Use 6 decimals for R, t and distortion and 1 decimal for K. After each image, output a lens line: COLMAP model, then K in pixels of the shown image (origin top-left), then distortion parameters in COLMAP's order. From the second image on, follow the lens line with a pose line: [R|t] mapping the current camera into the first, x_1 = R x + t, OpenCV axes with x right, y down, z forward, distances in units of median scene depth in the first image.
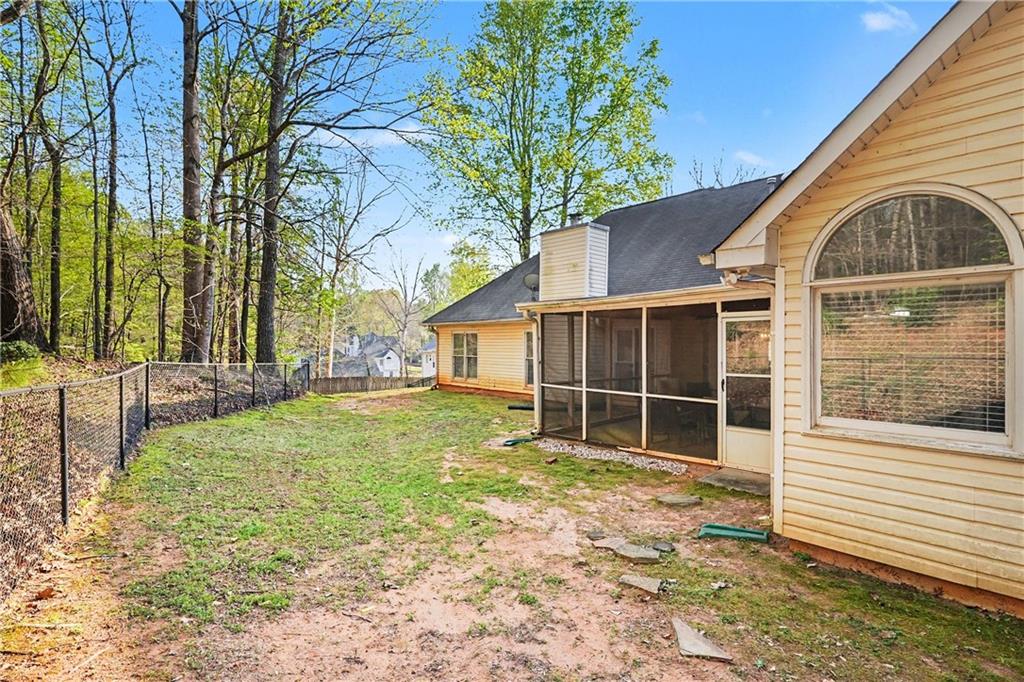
lens RADIAL K [[509.5, 0, 511.7], [0, 509.5, 338.3], [0, 0, 1]] dist [-0.016436, 0.002461]
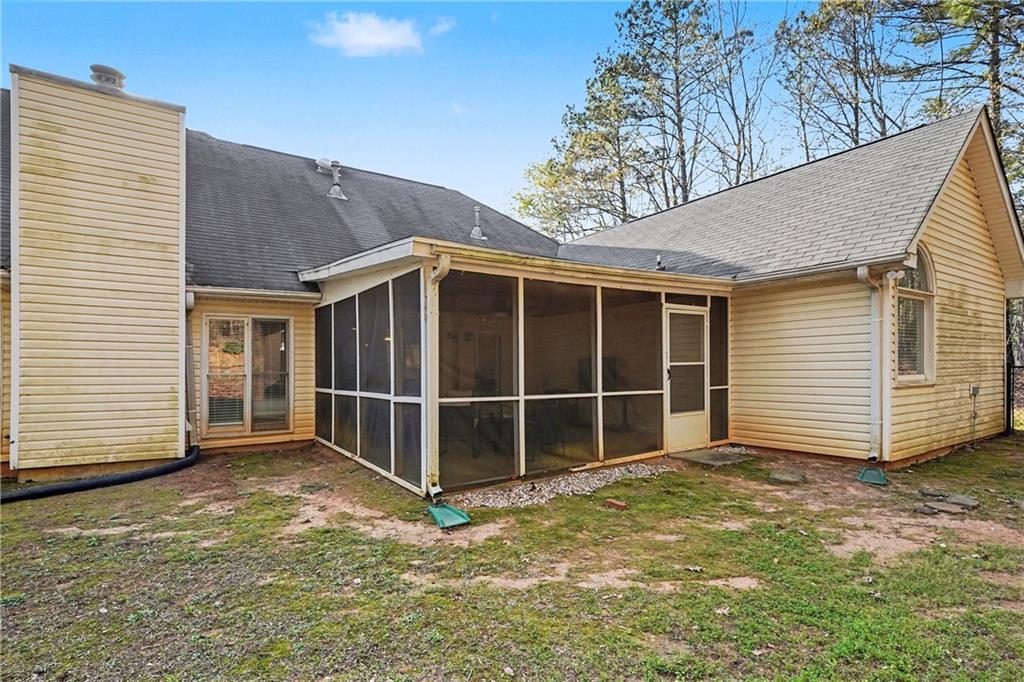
lens RADIAL K [[509.5, 0, 504.2], [0, 509.5, 380.7], [0, 0, 1]] dist [-0.016436, 0.002461]
pose [[0.130461, -0.021945, 0.991210, -0.636508], [0.000406, 0.999756, 0.022081, 0.081450], [-0.991453, -0.002478, 0.130439, 1.188618]]
